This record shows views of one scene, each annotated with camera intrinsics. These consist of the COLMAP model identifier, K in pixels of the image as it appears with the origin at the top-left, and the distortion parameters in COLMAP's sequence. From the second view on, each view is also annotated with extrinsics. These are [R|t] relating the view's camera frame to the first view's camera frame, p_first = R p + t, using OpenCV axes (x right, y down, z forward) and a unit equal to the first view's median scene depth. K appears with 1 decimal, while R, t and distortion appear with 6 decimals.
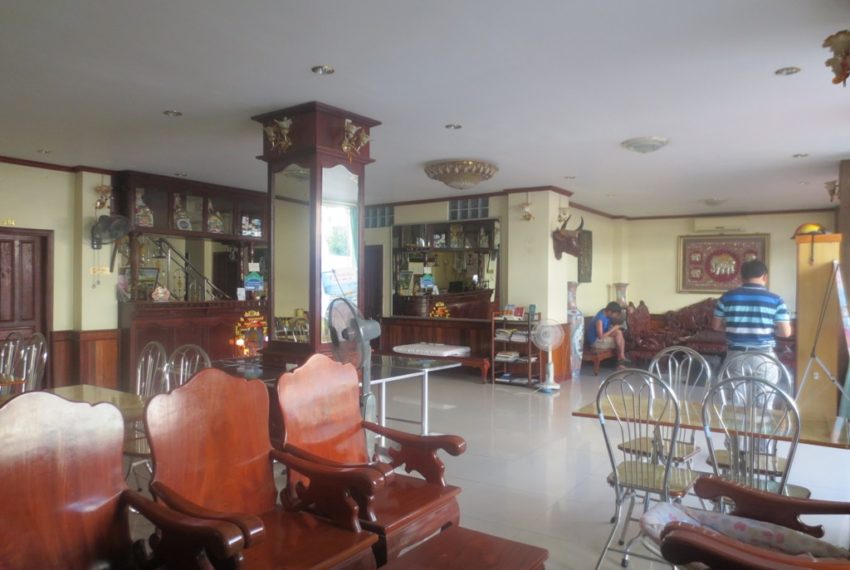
lens RADIAL K [[626.0, 0, 426.4], [0, 626.0, 286.1], [0, 0, 1]] dist [-0.016184, -0.005301]
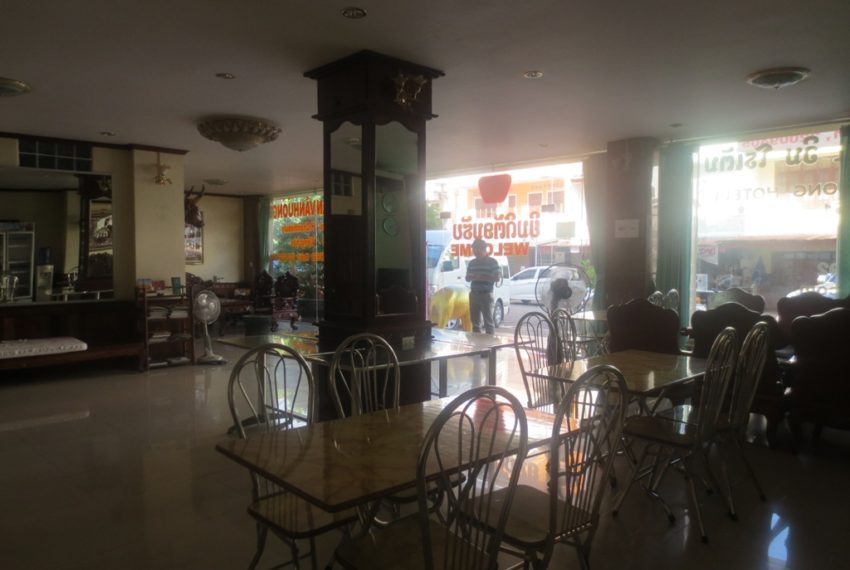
lens RADIAL K [[626.0, 0, 424.3], [0, 626.0, 282.1], [0, 0, 1]] dist [-0.016184, -0.005301]
pose [[0.228897, -0.043314, 0.972486, -0.483010], [0.000340, 0.999013, 0.044416, -0.003370], [-0.973451, -0.009836, 0.228686, 0.325691]]
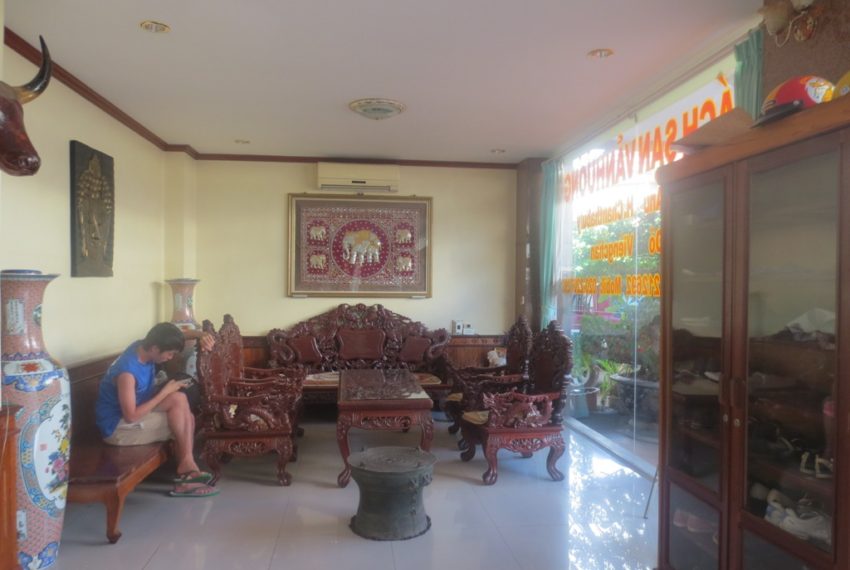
lens RADIAL K [[626.0, 0, 427.0], [0, 626.0, 286.6], [0, 0, 1]] dist [-0.016184, -0.005301]
pose [[0.779035, -0.007349, 0.626937, 0.160486], [0.007395, 0.999969, 0.002532, 0.001583], [-0.626937, 0.002664, 0.779065, 0.520266]]
